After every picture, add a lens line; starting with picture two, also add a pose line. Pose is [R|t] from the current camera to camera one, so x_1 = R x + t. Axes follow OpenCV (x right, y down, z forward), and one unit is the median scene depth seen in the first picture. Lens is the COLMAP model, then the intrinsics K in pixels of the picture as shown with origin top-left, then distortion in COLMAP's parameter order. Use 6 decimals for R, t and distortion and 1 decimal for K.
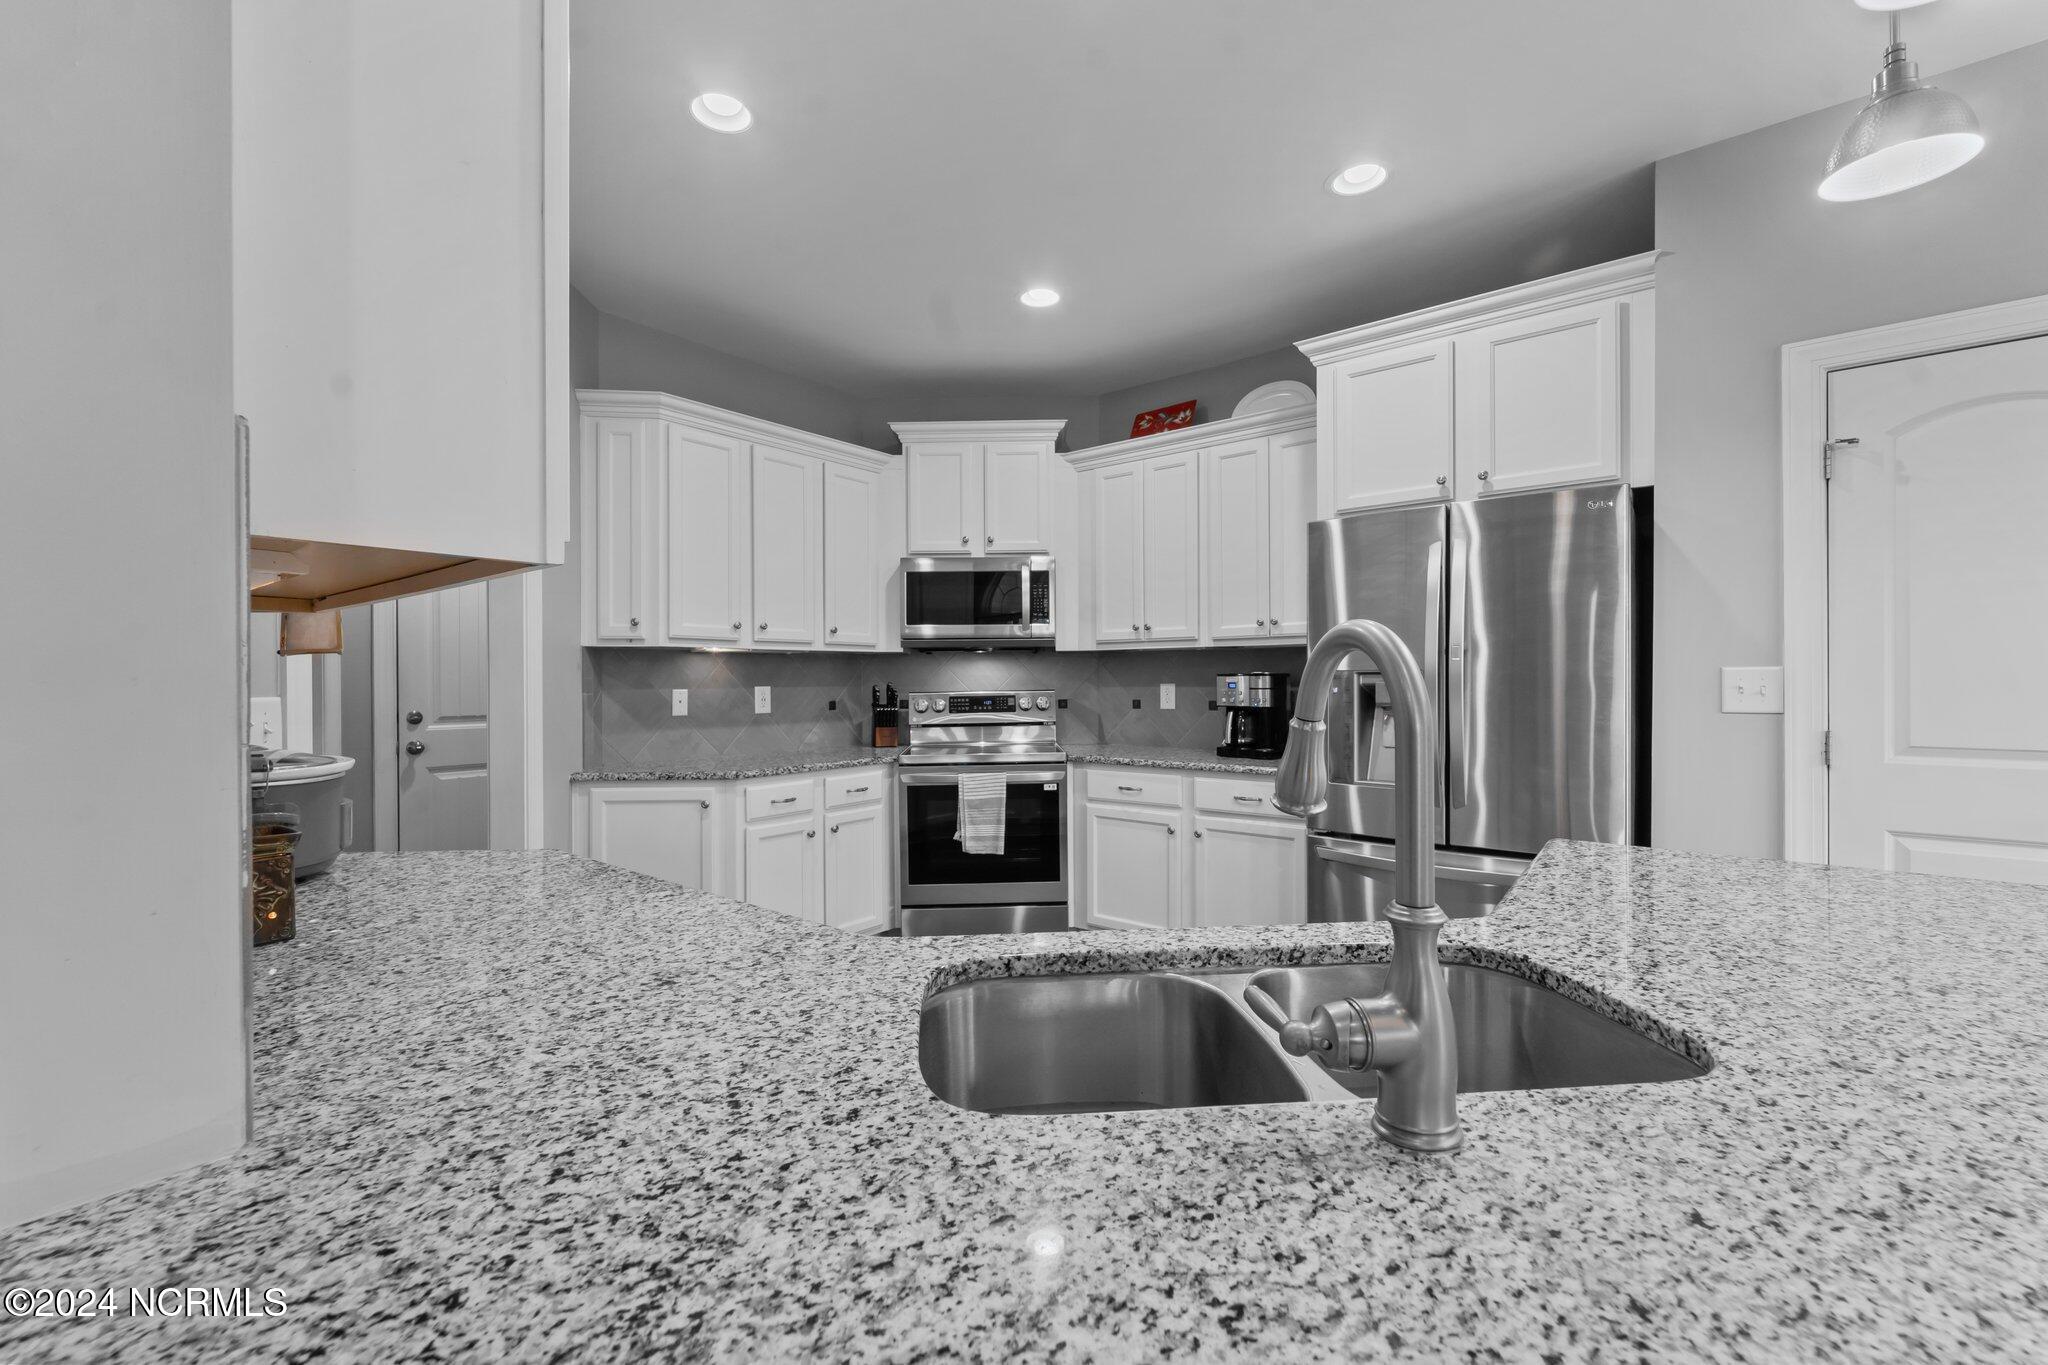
lens RADIAL K [[828.7, 0, 1022.6], [0, 828.7, 680.5], [0, 0, 1]] dist [-0.002473, -0.000049]
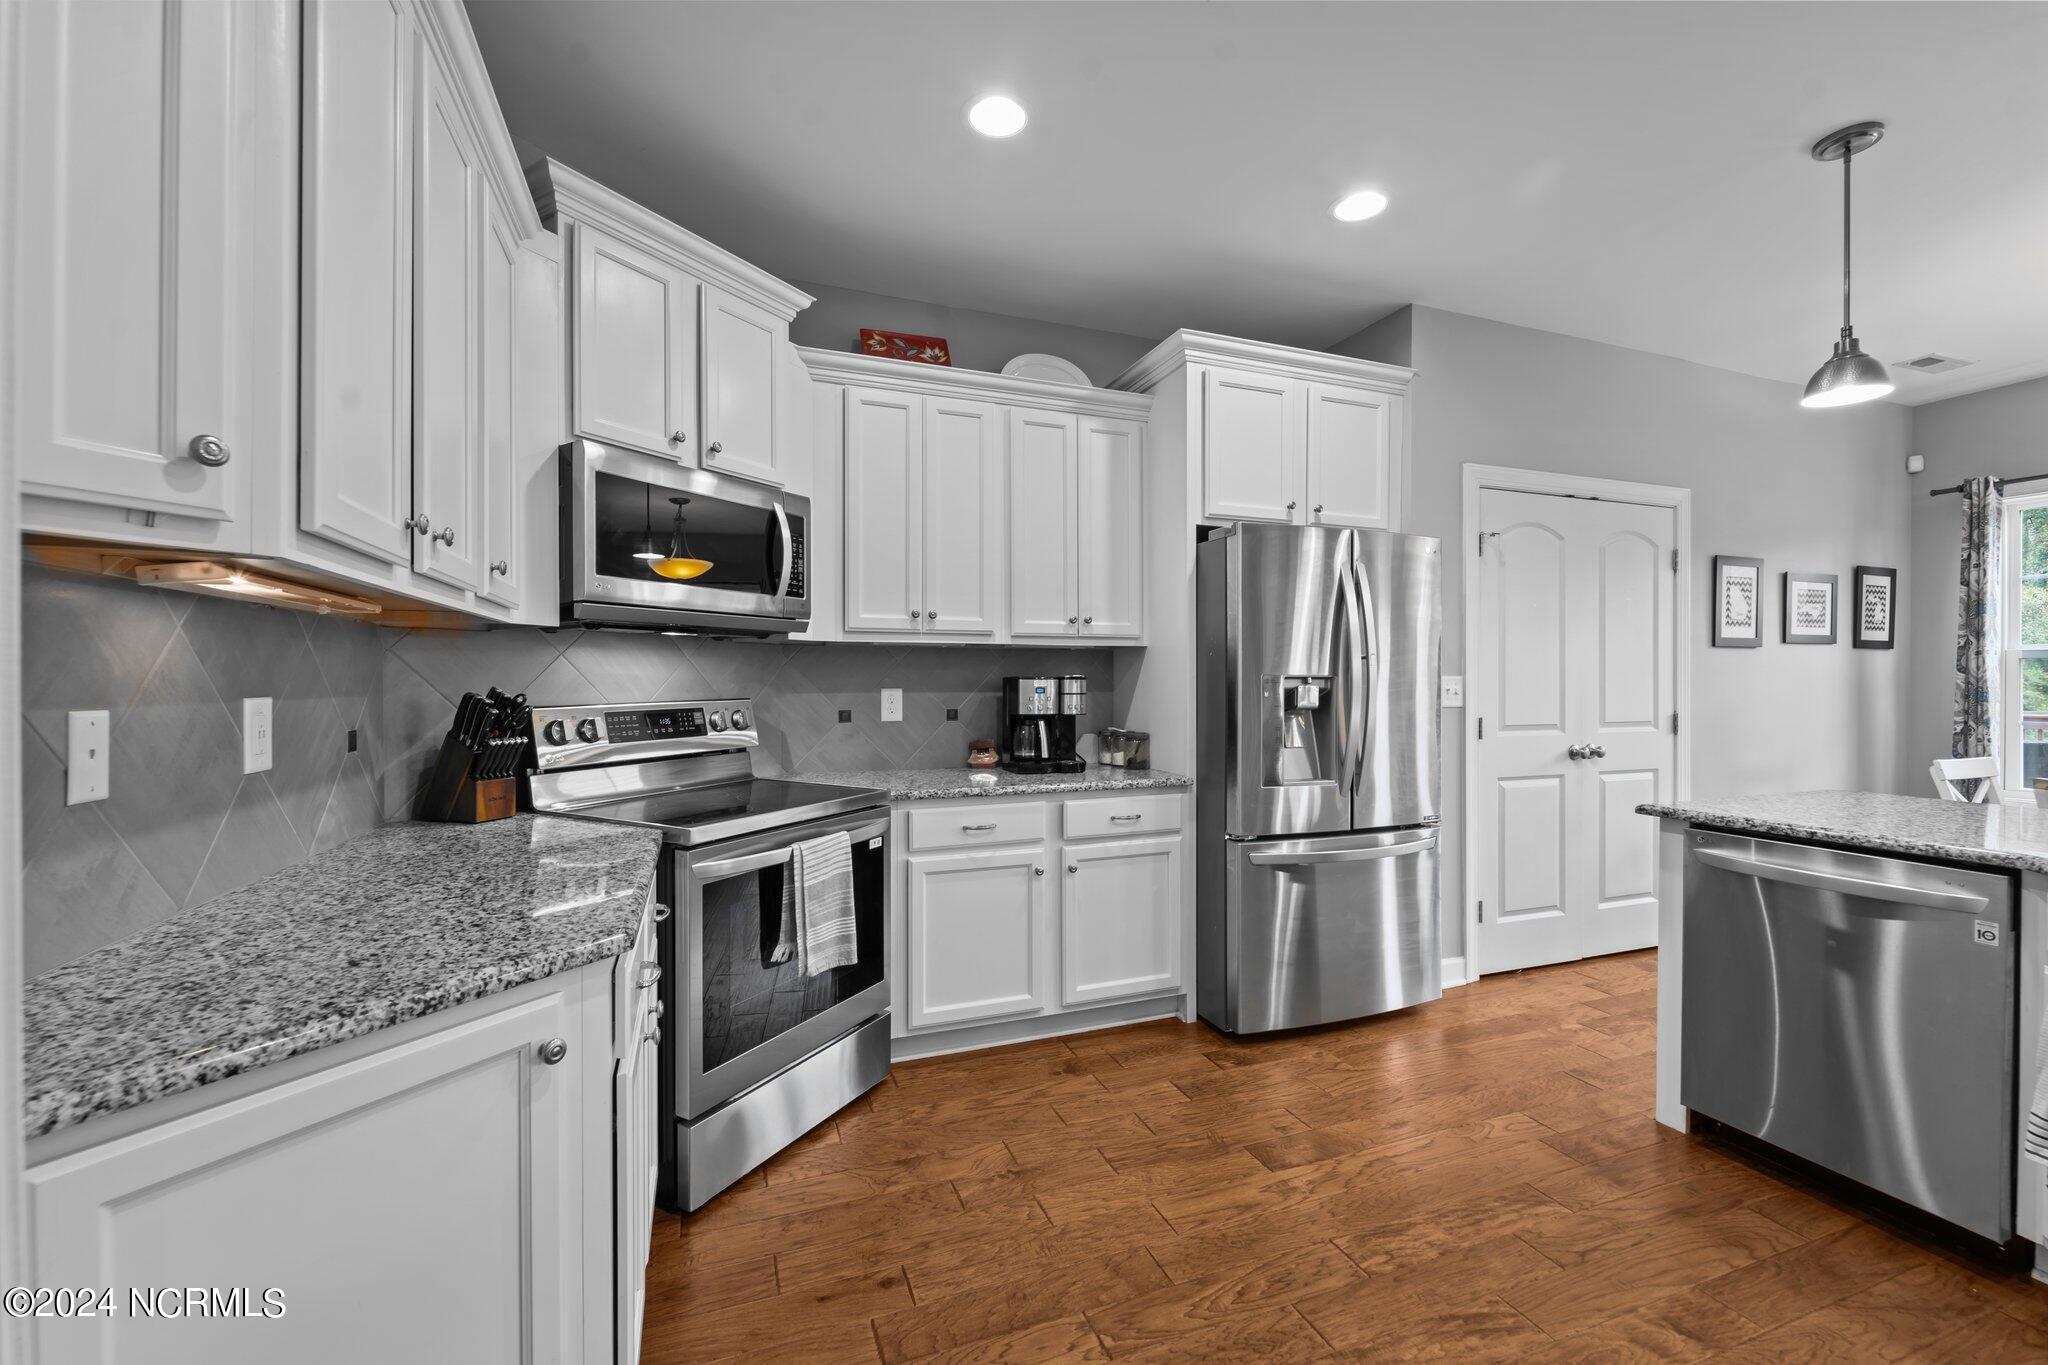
lens RADIAL K [[828.7, 0, 1017.7], [0, 828.7, 688.3], [0, 0, 1]] dist [-0.002473, -0.000049]
pose [[0.514348, -0.001217, 0.857581, -0.484369], [-0.001885, 0.999995, 0.002550, 0.001577], [-0.857579, -0.002928, 0.514343, 0.561570]]
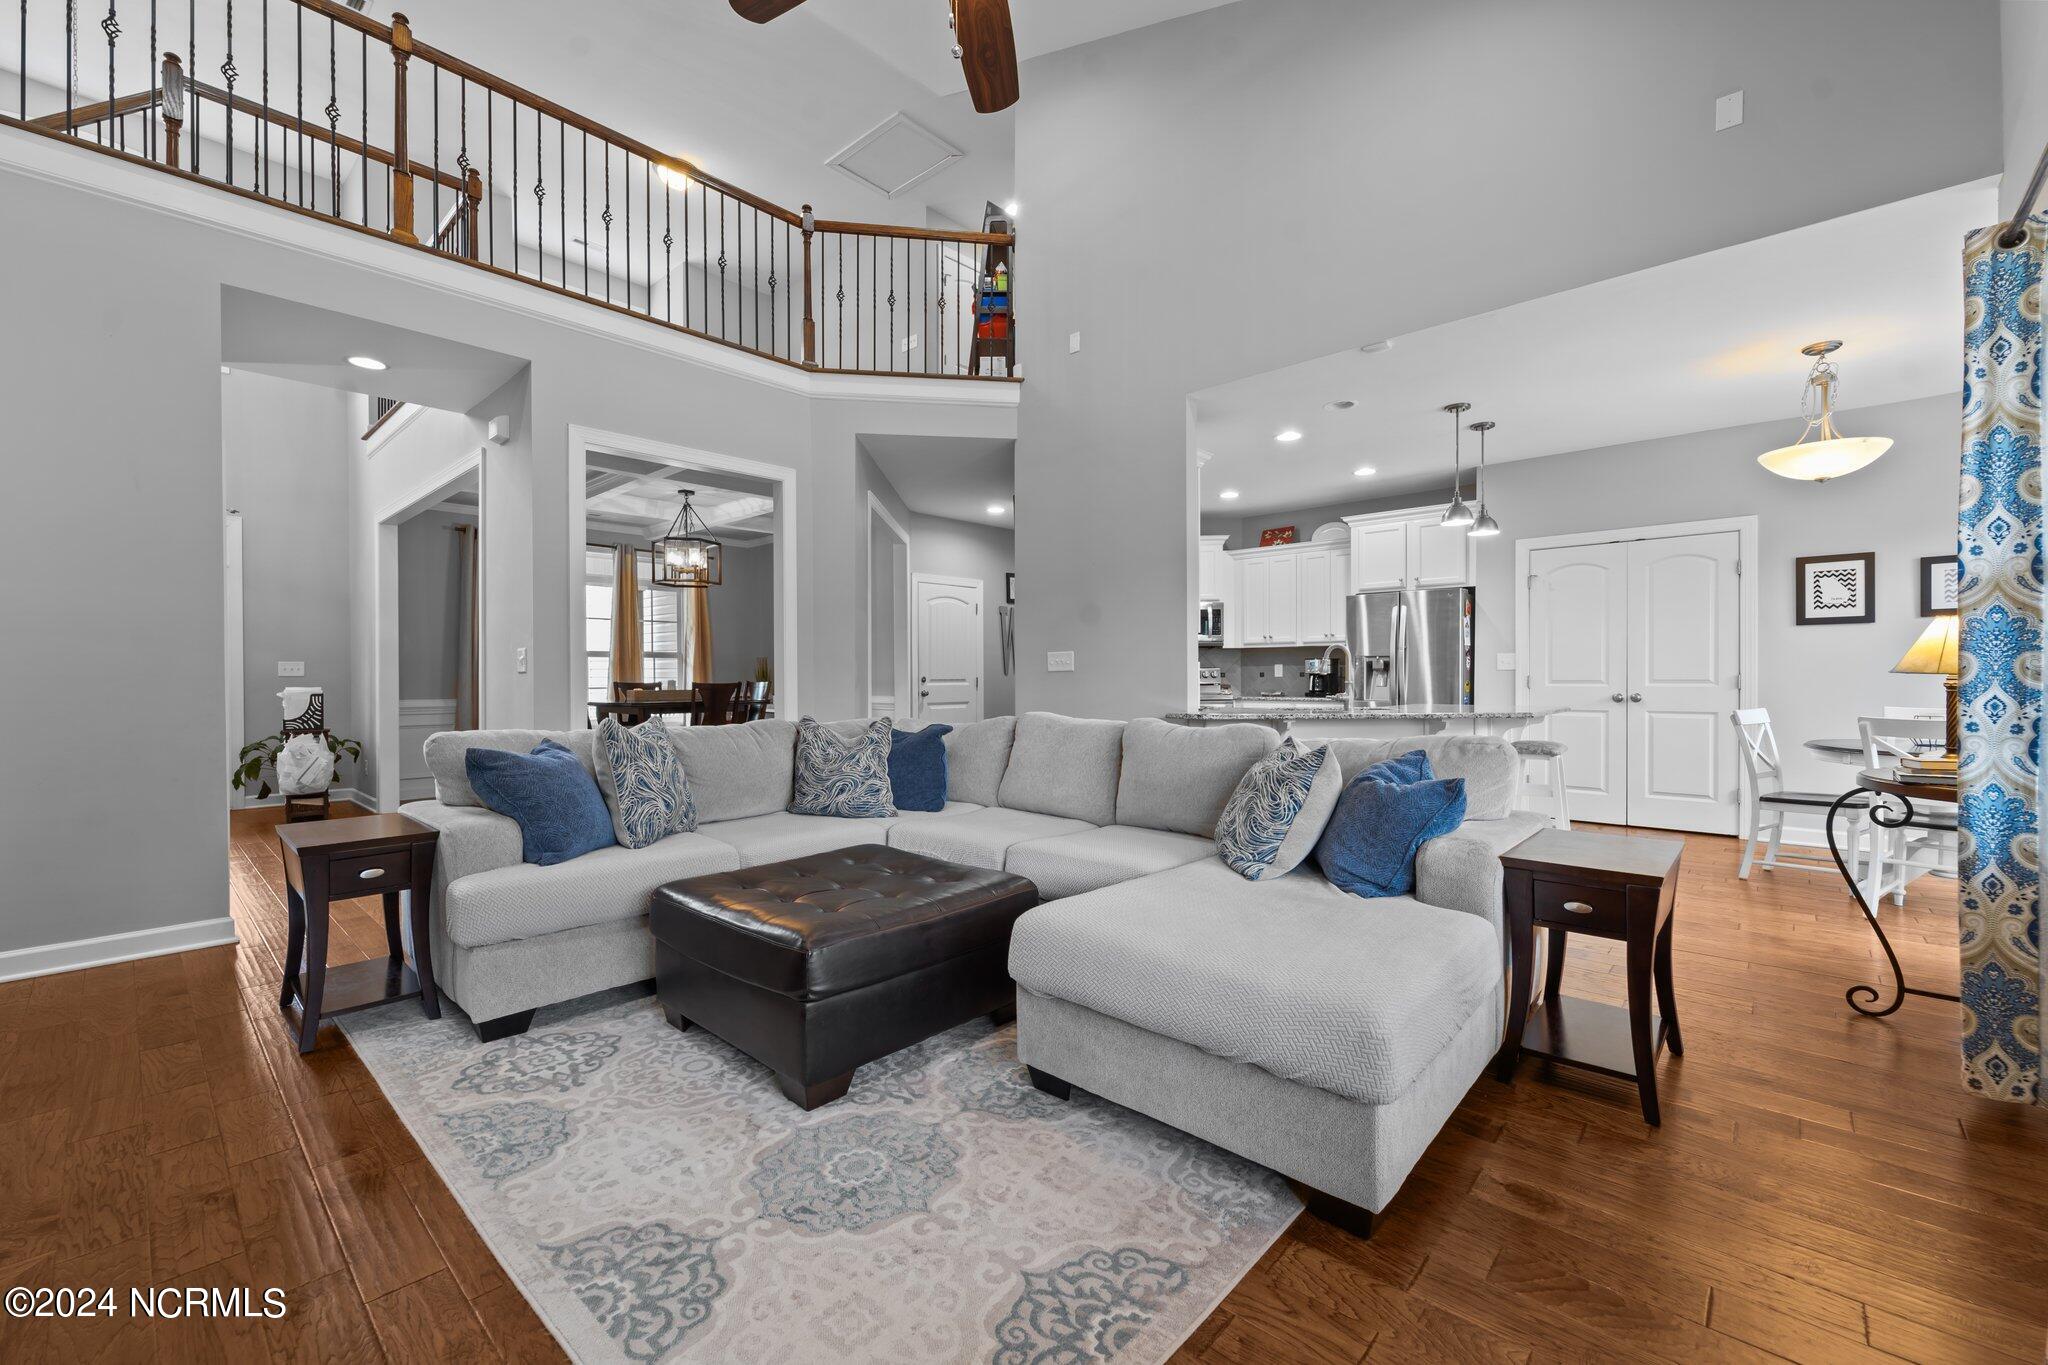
lens RADIAL K [[828.7, 0, 1022.6], [0, 828.7, 674.8], [0, 0, 1]] dist [-0.002473, -0.000049]
pose [[0.997949, 0.000967, -0.063999, -0.359767], [-0.001132, 0.999996, -0.002547, 0.039780], [0.063997, 0.002614, 0.997947, -1.196154]]
